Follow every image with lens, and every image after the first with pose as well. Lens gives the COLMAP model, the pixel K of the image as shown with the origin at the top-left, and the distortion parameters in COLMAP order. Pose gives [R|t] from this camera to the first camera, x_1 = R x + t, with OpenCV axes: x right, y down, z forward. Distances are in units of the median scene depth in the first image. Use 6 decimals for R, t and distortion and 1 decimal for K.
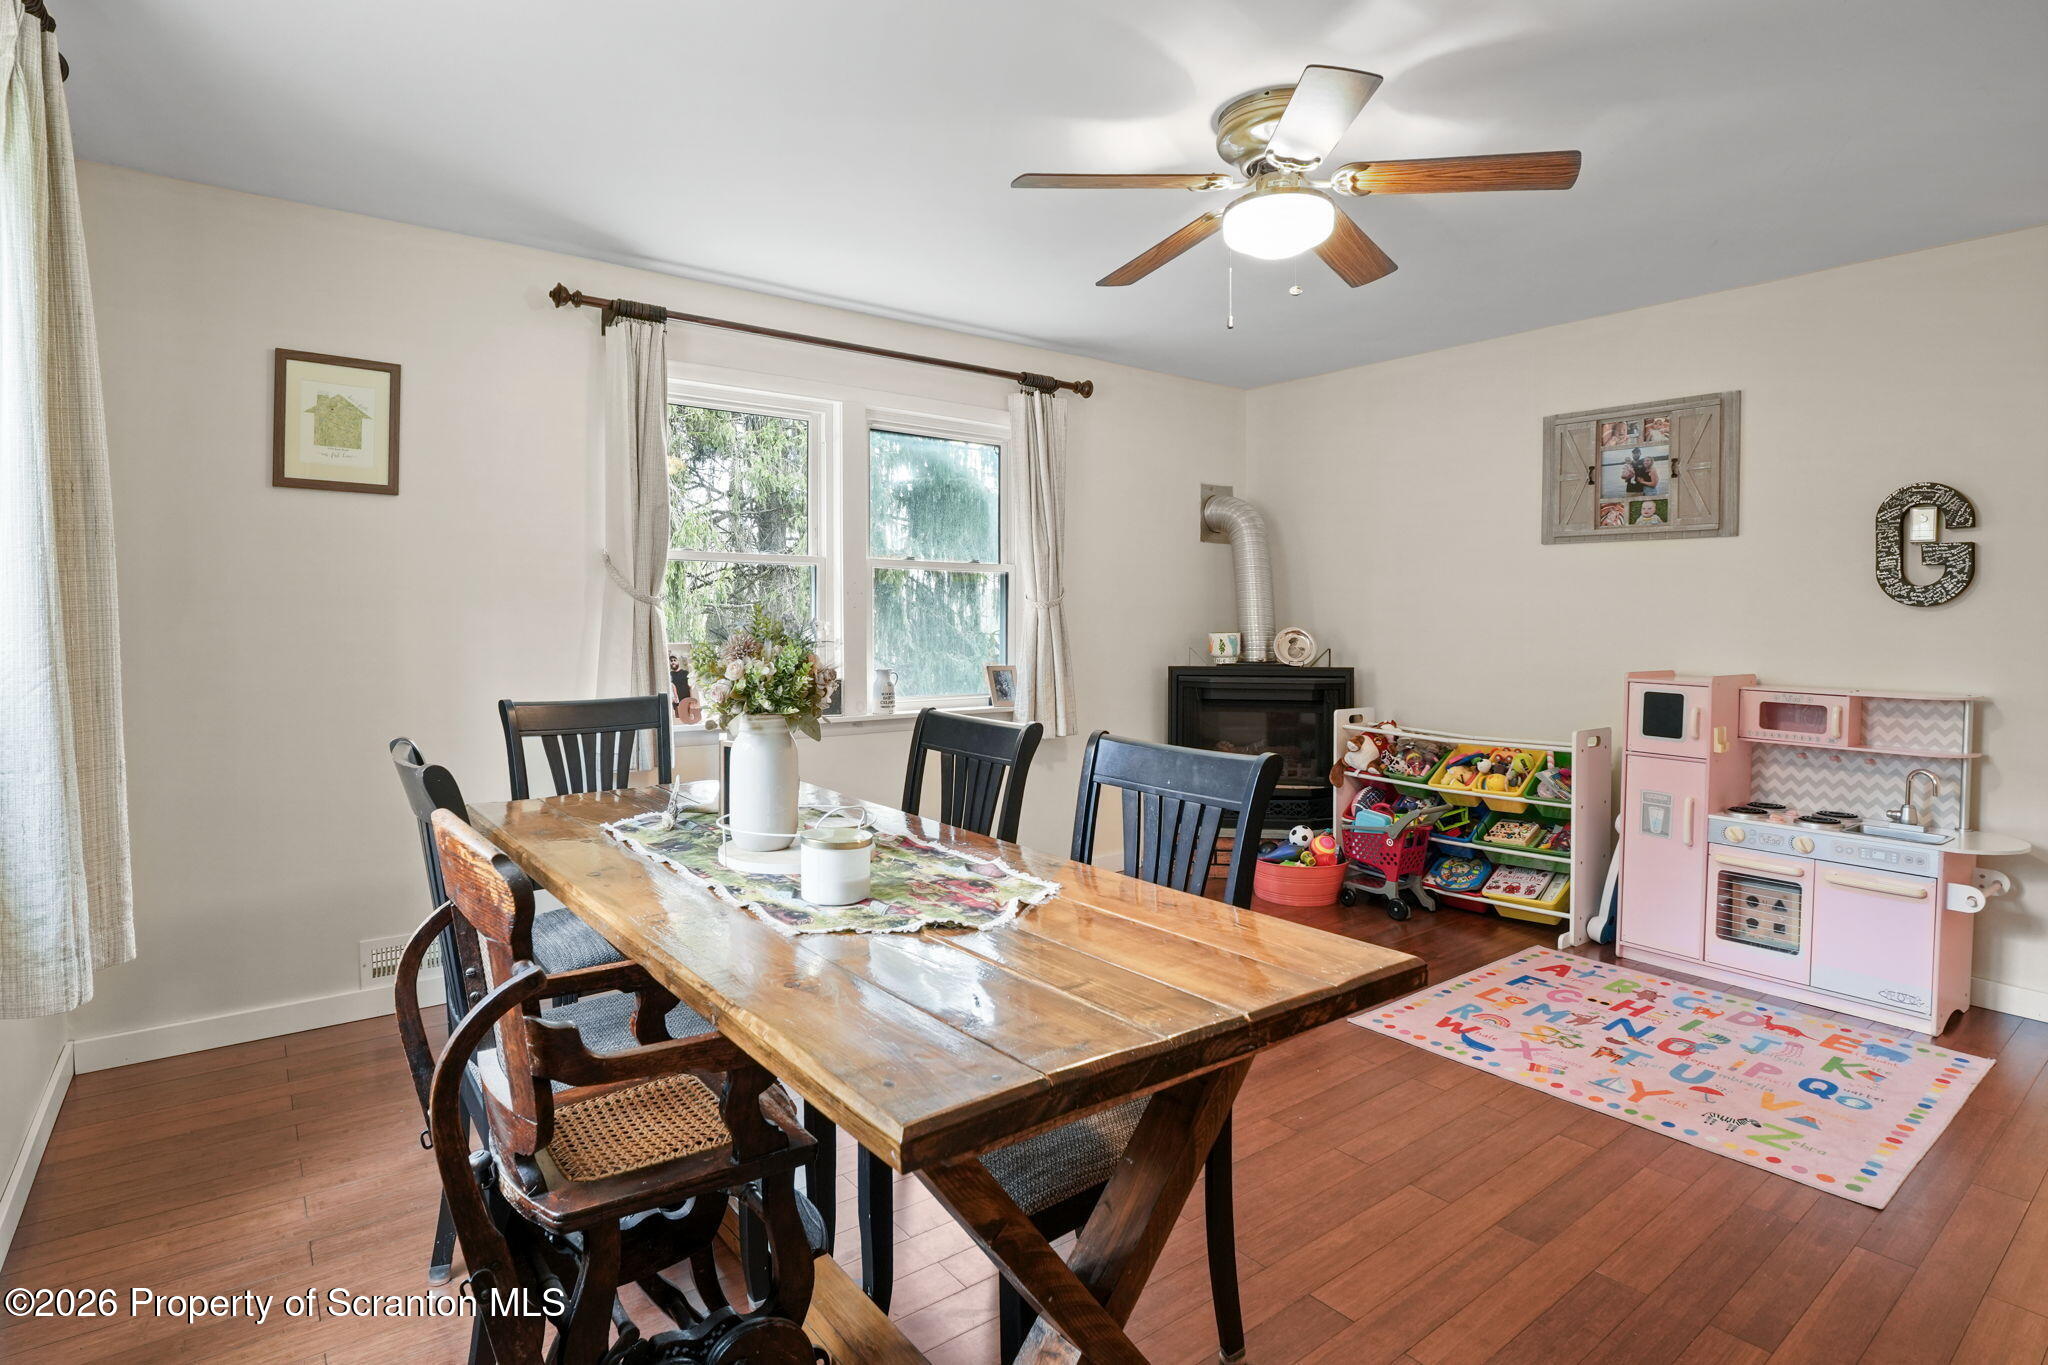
lens RADIAL K [[1012.4, 0, 1020.9], [0, 1012.4, 657.1], [0, 0, 1]] dist [-0.030854, 0.001838]
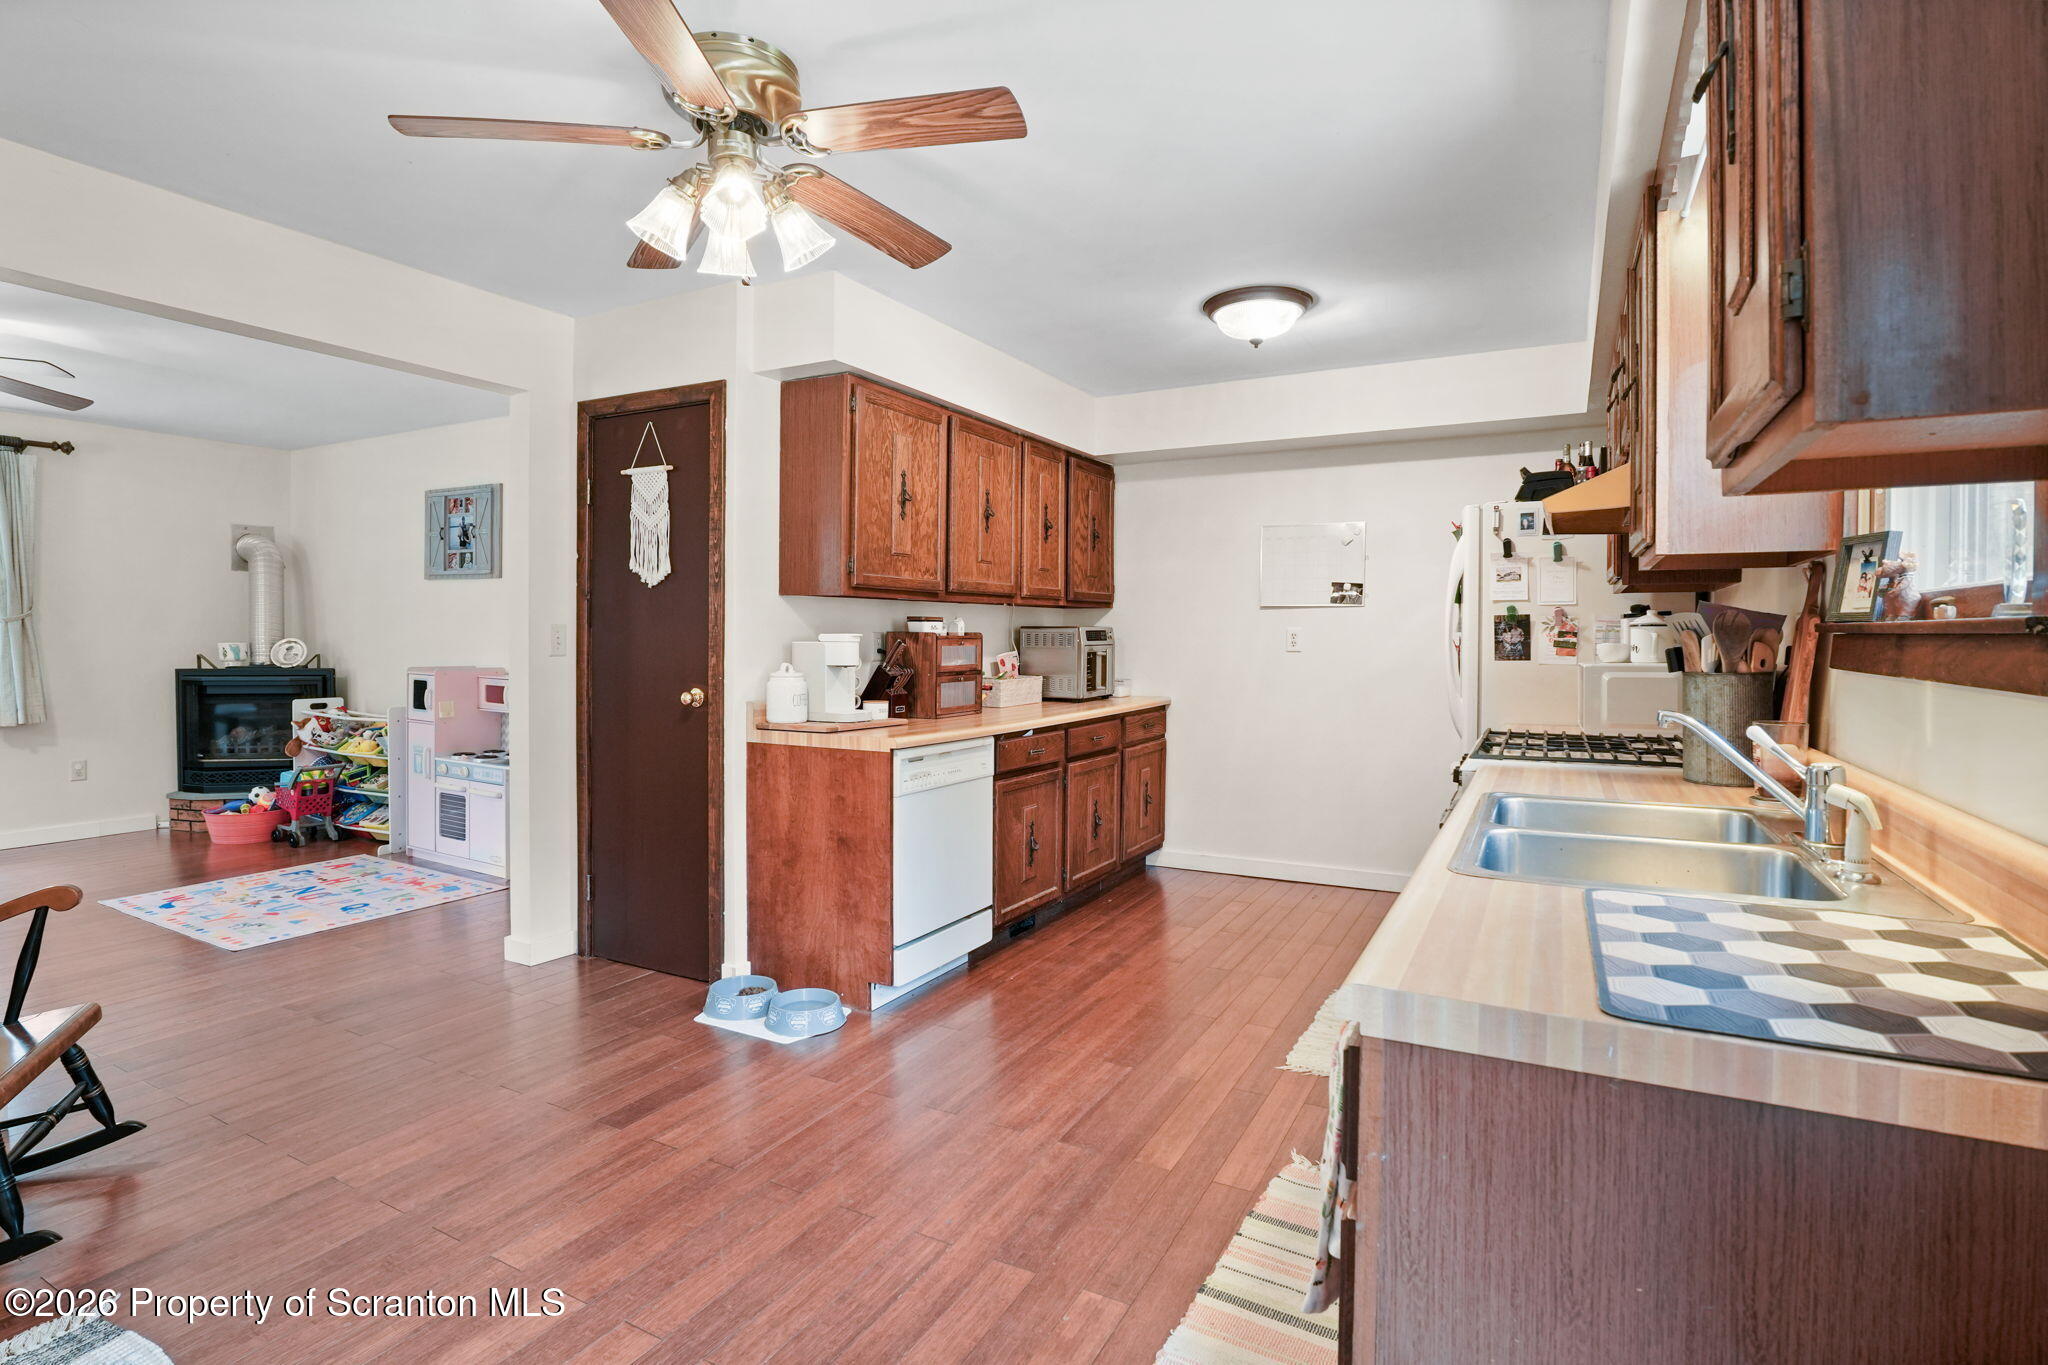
lens RADIAL K [[1012.4, 0, 1020.9], [0, 1012.4, 657.1], [0, 0, 1]] dist [-0.030854, 0.001838]
pose [[0.919106, -0.004588, 0.393983, 0.882296], [0.010044, 0.999880, -0.011787, 0.027830], [-0.393881, 0.014790, 0.919042, -0.770228]]
